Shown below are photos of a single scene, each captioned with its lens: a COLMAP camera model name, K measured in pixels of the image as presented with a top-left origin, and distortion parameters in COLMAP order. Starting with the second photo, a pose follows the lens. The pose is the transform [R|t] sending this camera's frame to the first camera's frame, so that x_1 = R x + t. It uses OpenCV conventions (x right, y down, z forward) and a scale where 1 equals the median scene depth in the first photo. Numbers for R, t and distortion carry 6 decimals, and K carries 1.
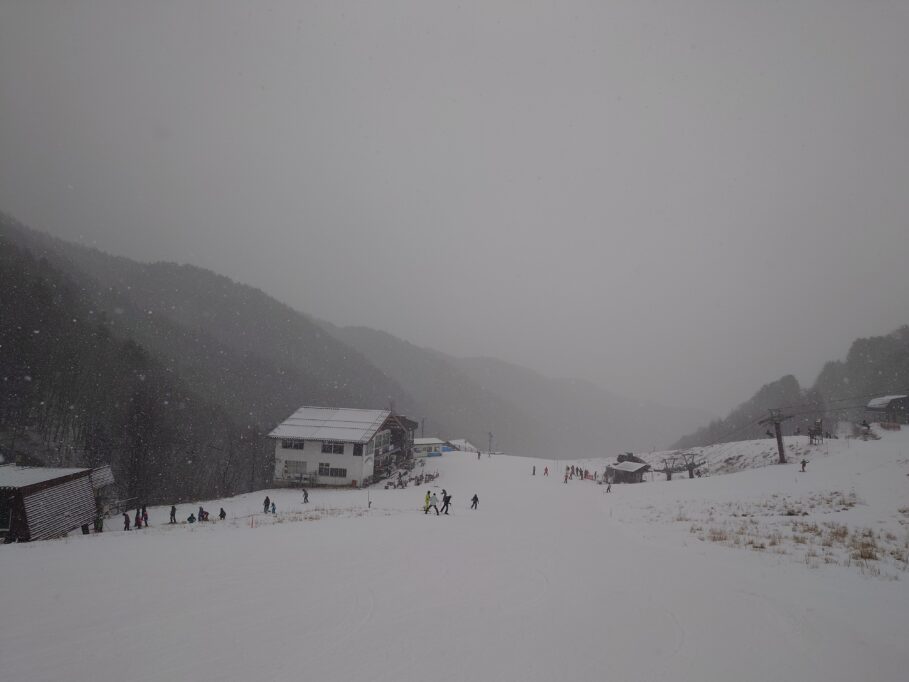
lens RADIAL K [[658.2, 0, 451.4], [0, 658.2, 344.6], [0, 0, 1]] dist [-0.001691, 0.001599]
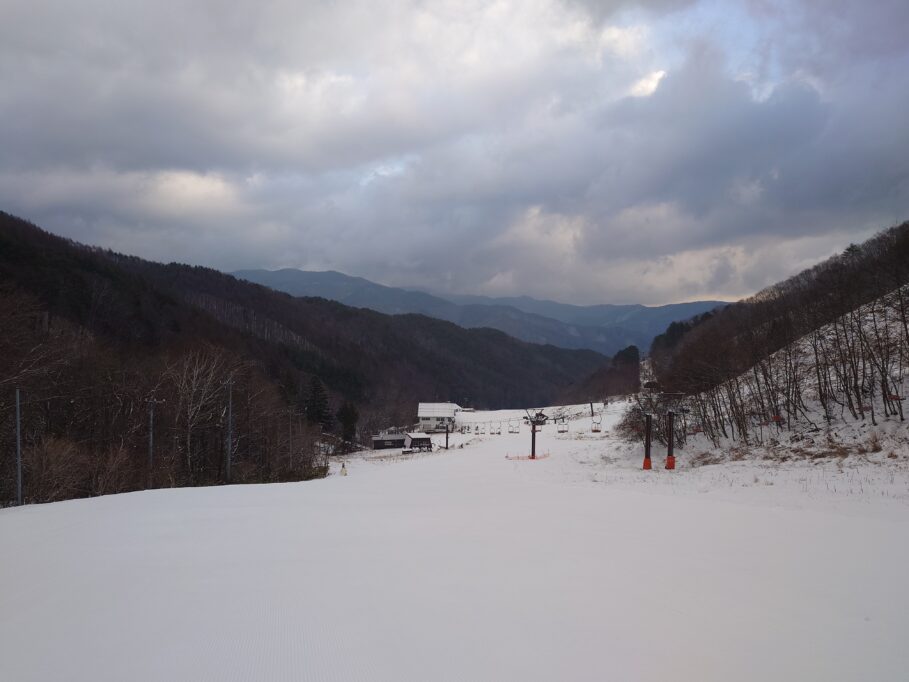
lens RADIAL K [[658.2, 0, 451.4], [0, 658.2, 344.6], [0, 0, 1]] dist [-0.001691, 0.001599]
pose [[0.988749, -0.036260, 0.145122, -0.465168], [0.021484, 0.994540, 0.102120, -0.395260], [-0.148032, -0.097853, 0.984130, -1.546871]]
